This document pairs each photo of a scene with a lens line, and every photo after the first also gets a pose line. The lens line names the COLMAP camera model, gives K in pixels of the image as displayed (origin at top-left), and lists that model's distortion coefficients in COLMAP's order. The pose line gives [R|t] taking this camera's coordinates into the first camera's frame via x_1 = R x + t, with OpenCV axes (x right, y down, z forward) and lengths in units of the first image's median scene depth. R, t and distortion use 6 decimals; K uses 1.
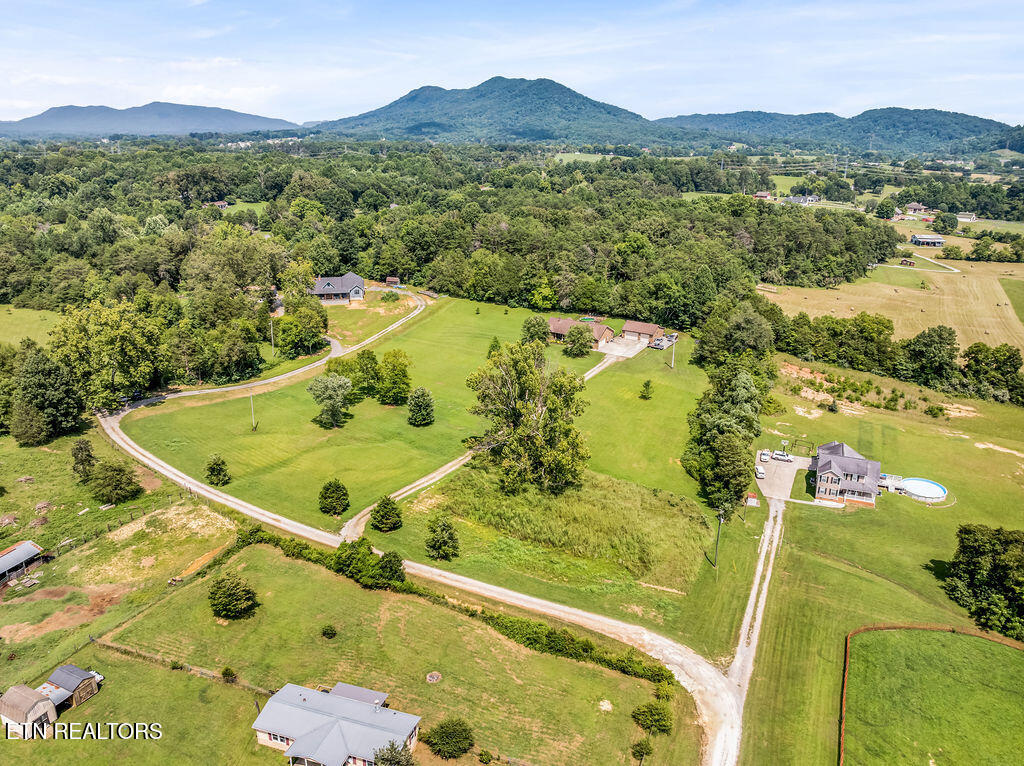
lens RADIAL K [[735.1, 0, 518.1], [0, 735.1, 379.6], [0, 0, 1]] dist [-0.040555, 0.007084]
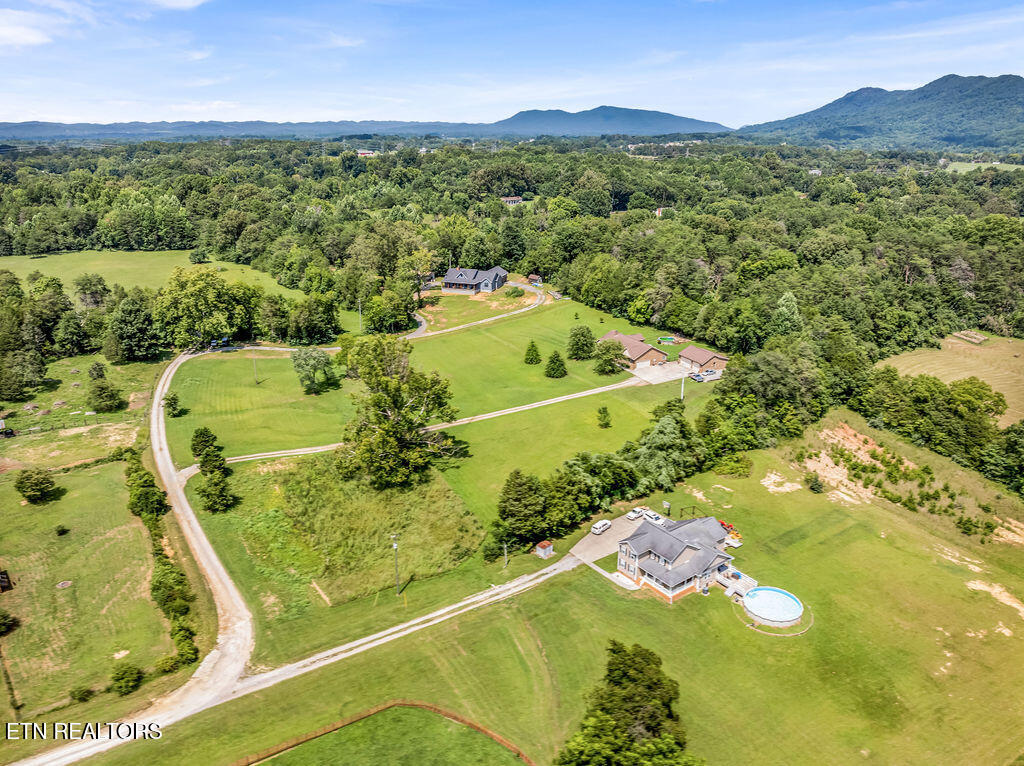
lens RADIAL K [[730.6, 0, 513.8], [0, 730.6, 389.4], [0, 0, 1]] dist [-0.034552, 0.001404]
pose [[0.846743, 0.172664, -0.503203, 0.450698], [-0.167844, 0.984261, 0.055298, -0.043519], [0.504831, 0.037636, 0.862397, 0.142958]]
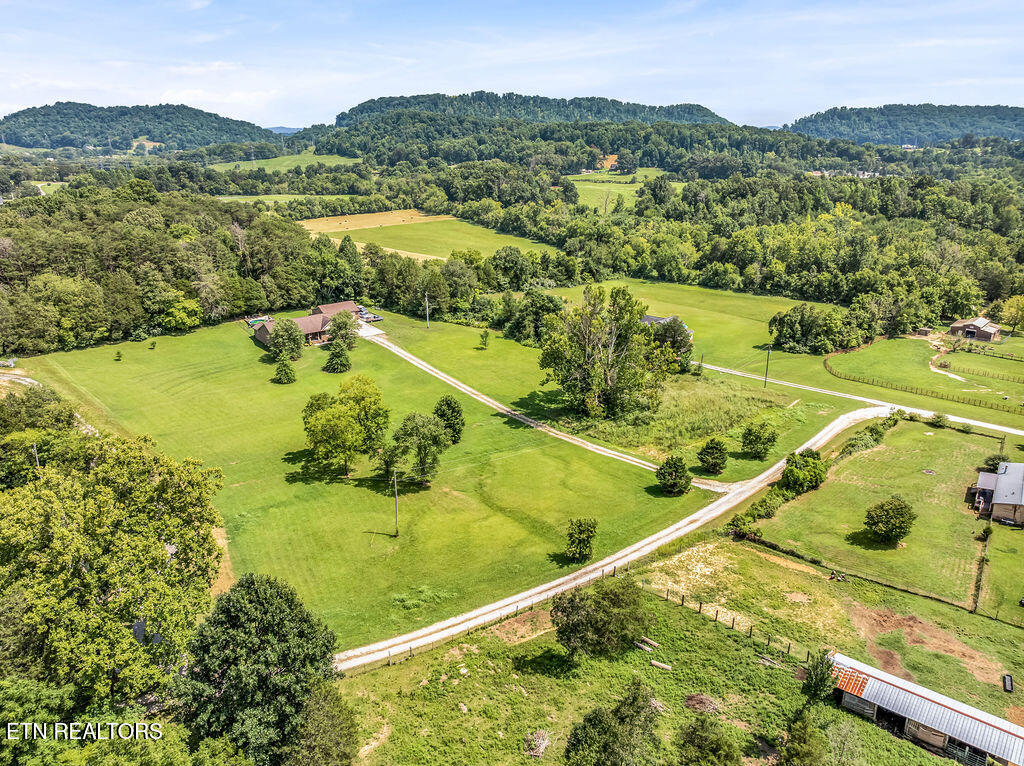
lens RADIAL K [[735.1, 0, 518.1], [0, 735.1, 379.6], [0, 0, 1]] dist [-0.040555, 0.007084]
pose [[0.318302, -0.312800, 0.894897, -0.650084], [0.309549, 0.926545, 0.213760, -0.121255], [-0.896026, 0.208975, 0.391748, 0.477766]]
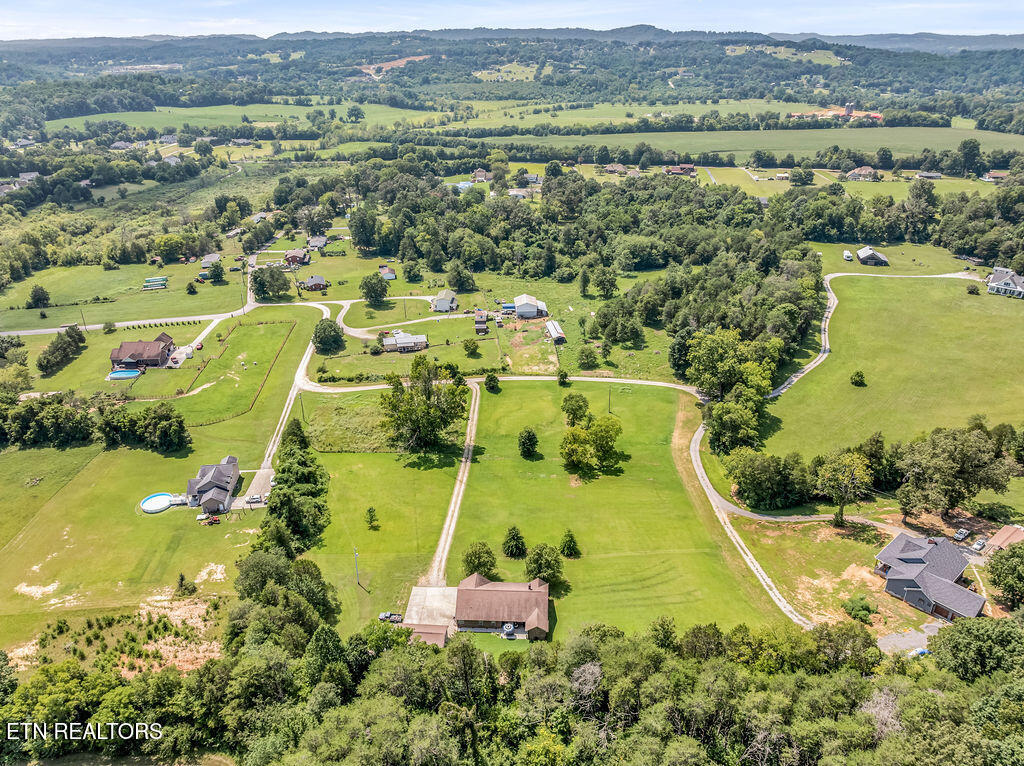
lens RADIAL K [[735.1, 0, 518.1], [0, 735.1, 379.6], [0, 0, 1]] dist [-0.040555, 0.007084]
pose [[-0.870693, 0.202207, -0.448338, 0.358776], [-0.167678, 0.734919, 0.657098, -0.719851], [0.462362, 0.647307, -0.605983, 1.361730]]
